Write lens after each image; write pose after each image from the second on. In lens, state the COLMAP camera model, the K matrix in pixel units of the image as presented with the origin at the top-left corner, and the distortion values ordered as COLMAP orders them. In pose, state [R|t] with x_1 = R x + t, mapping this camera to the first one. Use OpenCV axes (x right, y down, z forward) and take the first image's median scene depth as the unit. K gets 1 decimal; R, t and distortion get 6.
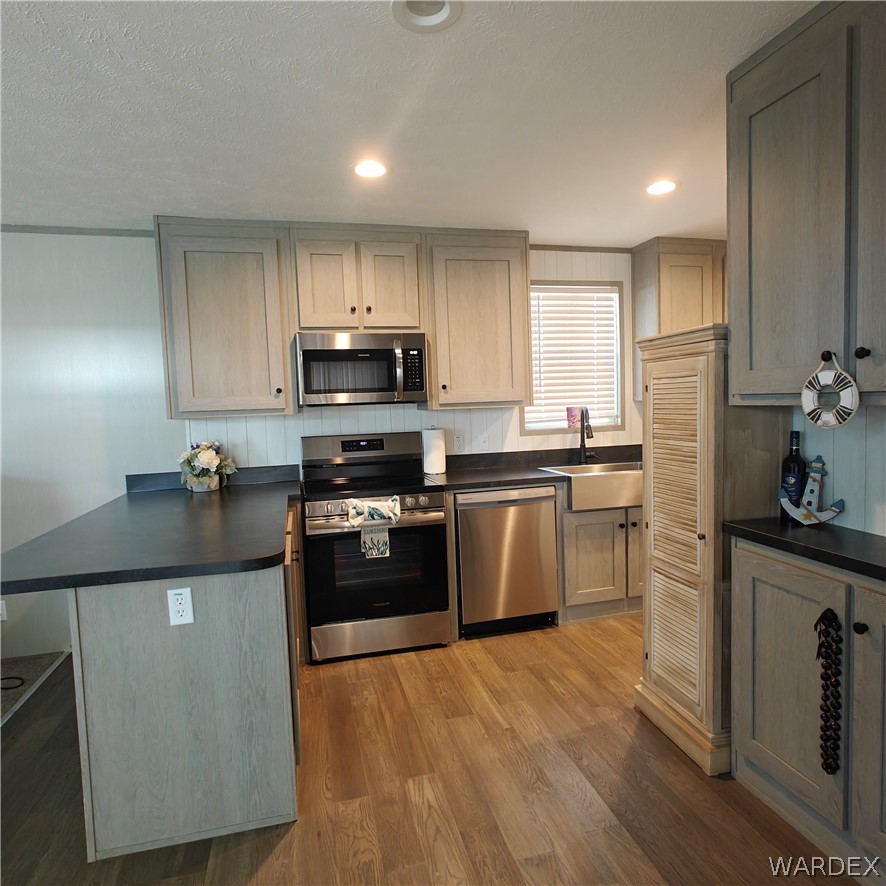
lens RADIAL K [[584.4, 0, 446.8], [0, 584.4, 445.2], [0, 0, 1]] dist [-0.023268, -0.001591]
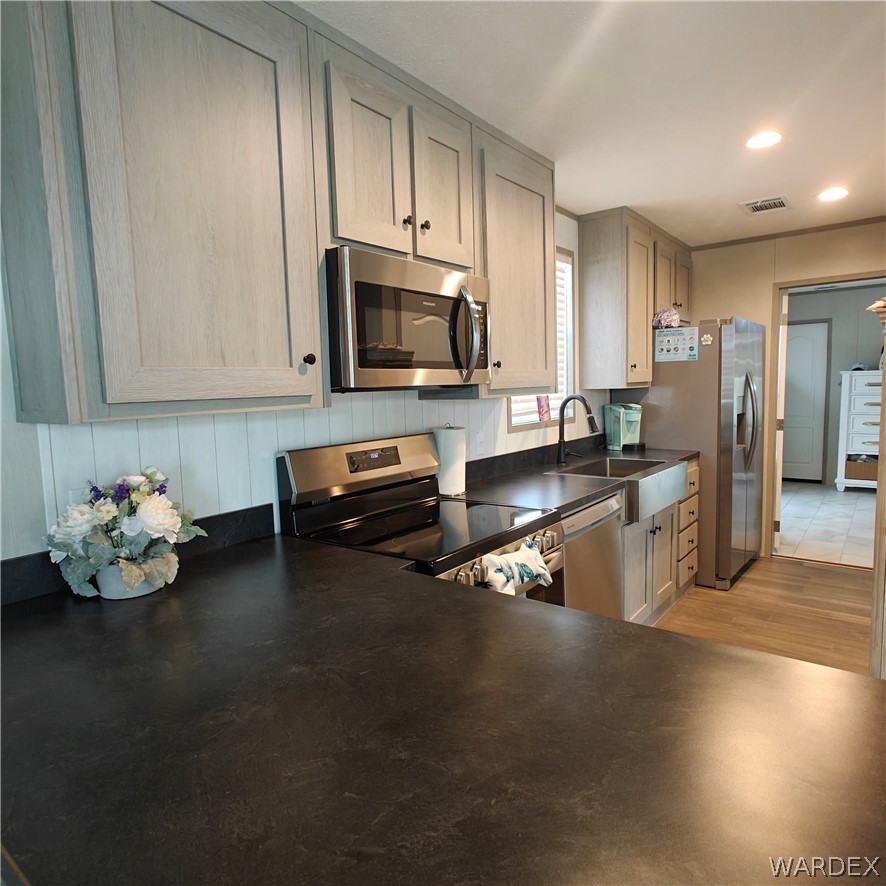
lens RADIAL K [[584.4, 0, 446.8], [0, 584.4, 445.2], [0, 0, 1]] dist [-0.023268, -0.001591]
pose [[0.791197, -0.051431, 0.609394, -0.451561], [0.047409, 0.998617, 0.022727, -0.024196], [-0.609720, 0.010909, 0.792542, 0.490195]]
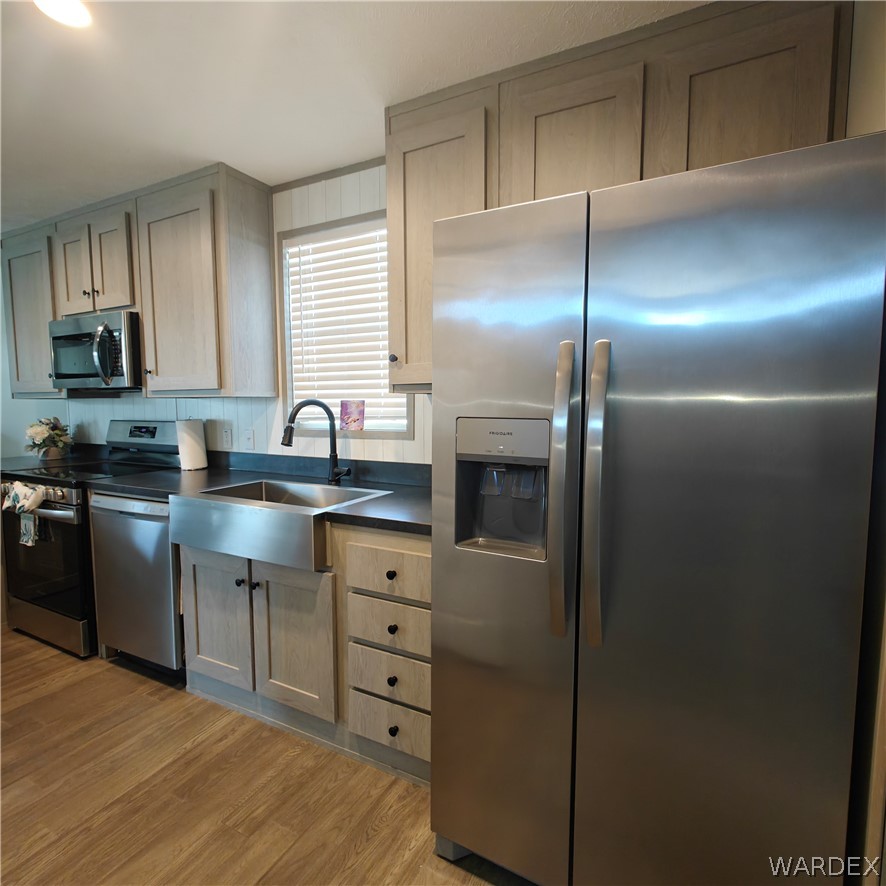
lens RADIAL K [[503.4, 0, 443.0], [0, 503.4, 443.0], [0, 0, 1]] dist [-0.000264, 0.001536]
pose [[0.737269, 0.089439, -0.669653, 0.815824], [-0.071282, 0.995964, 0.054541, -0.064271], [0.671829, 0.007523, 0.740668, 0.716490]]
